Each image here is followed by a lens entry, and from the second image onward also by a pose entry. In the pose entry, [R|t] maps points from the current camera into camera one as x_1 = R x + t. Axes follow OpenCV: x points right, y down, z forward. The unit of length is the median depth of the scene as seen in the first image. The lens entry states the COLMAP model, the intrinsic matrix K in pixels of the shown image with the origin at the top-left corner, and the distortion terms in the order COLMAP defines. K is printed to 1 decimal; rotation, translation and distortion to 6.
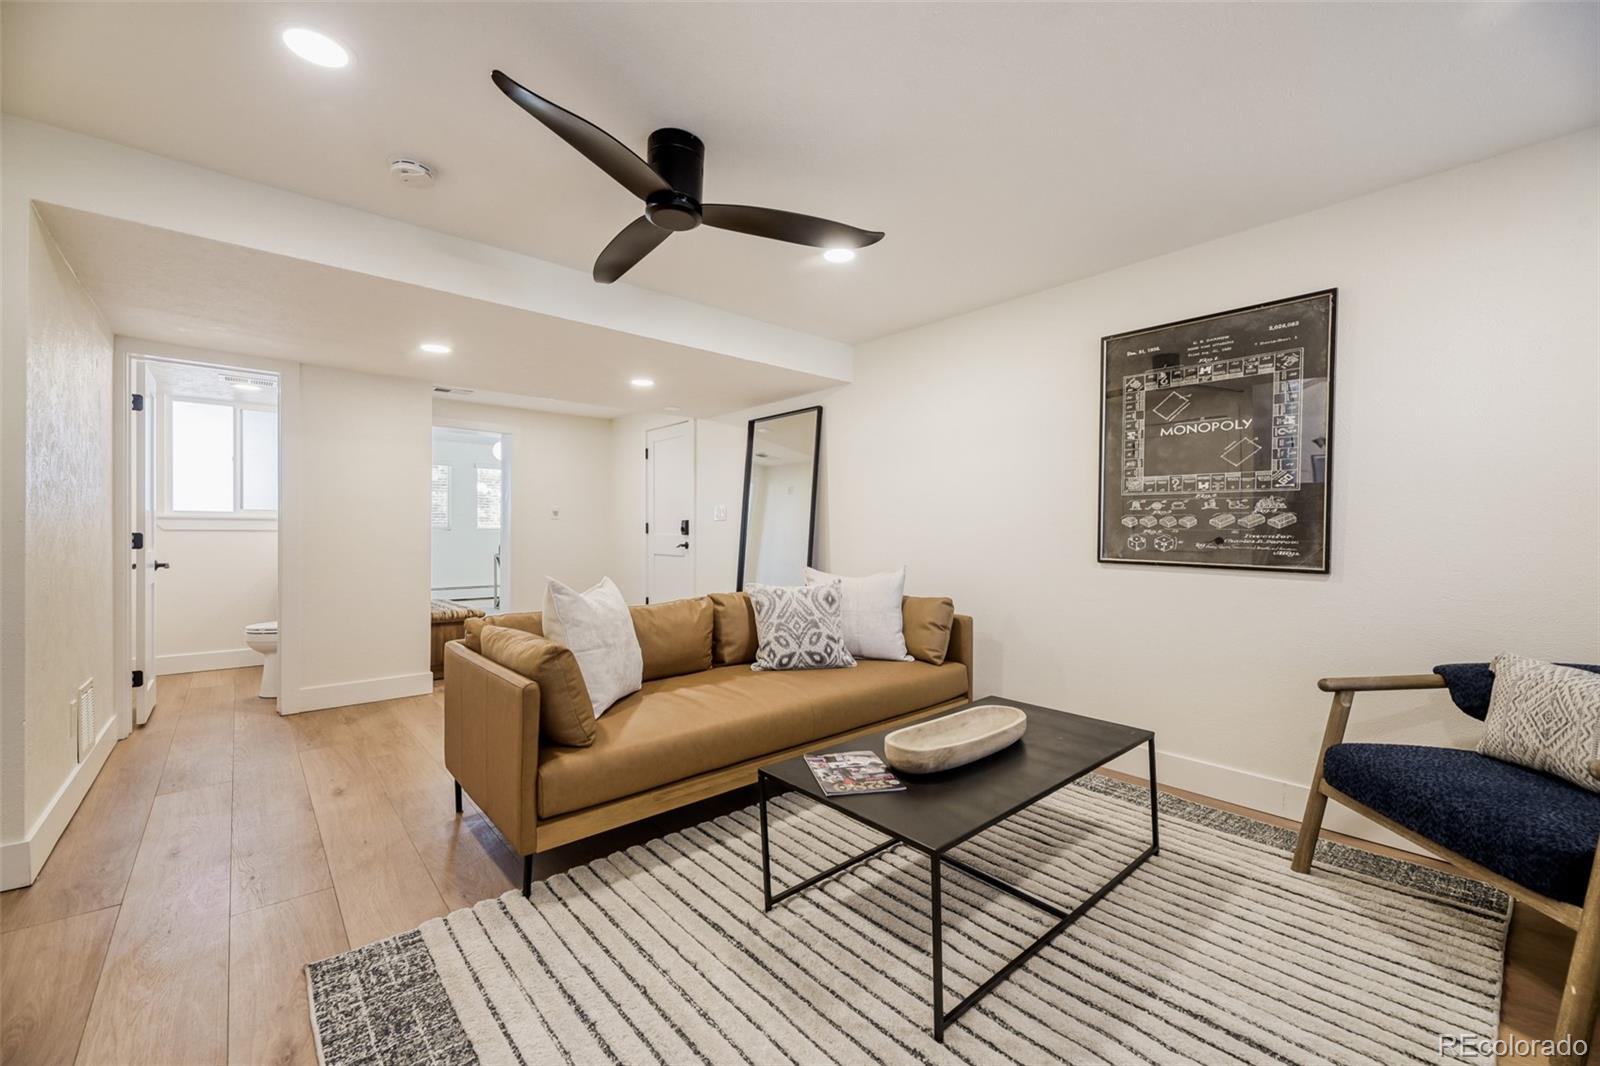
lens RADIAL K [[631.0, 0, 792.5], [0, 631.0, 539.4], [0, 0, 1]] dist [0.001425, 0.000011]
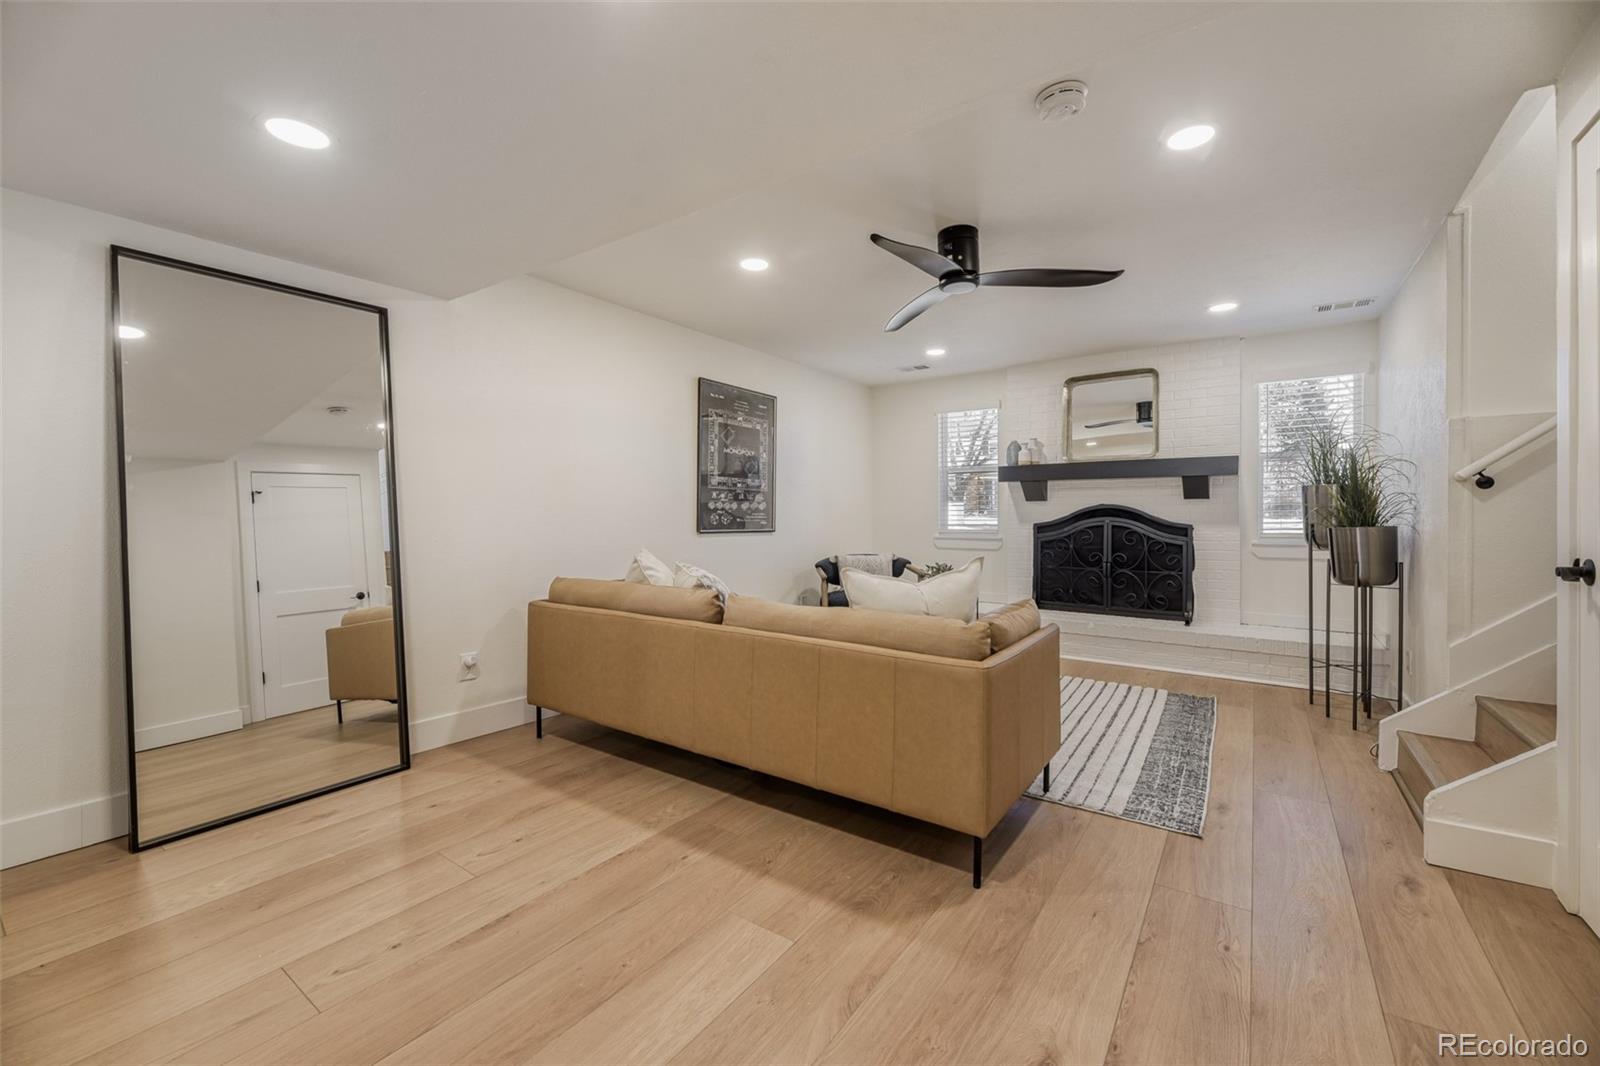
lens RADIAL K [[631.0, 0, 792.5], [0, 631.0, 539.4], [0, 0, 1]] dist [0.001425, 0.000011]
pose [[-0.219617, -0.050180, 0.974295, -1.081004], [0.007906, 0.998552, 0.053211, -0.027512], [-0.975554, 0.019388, -0.218902, 1.238527]]
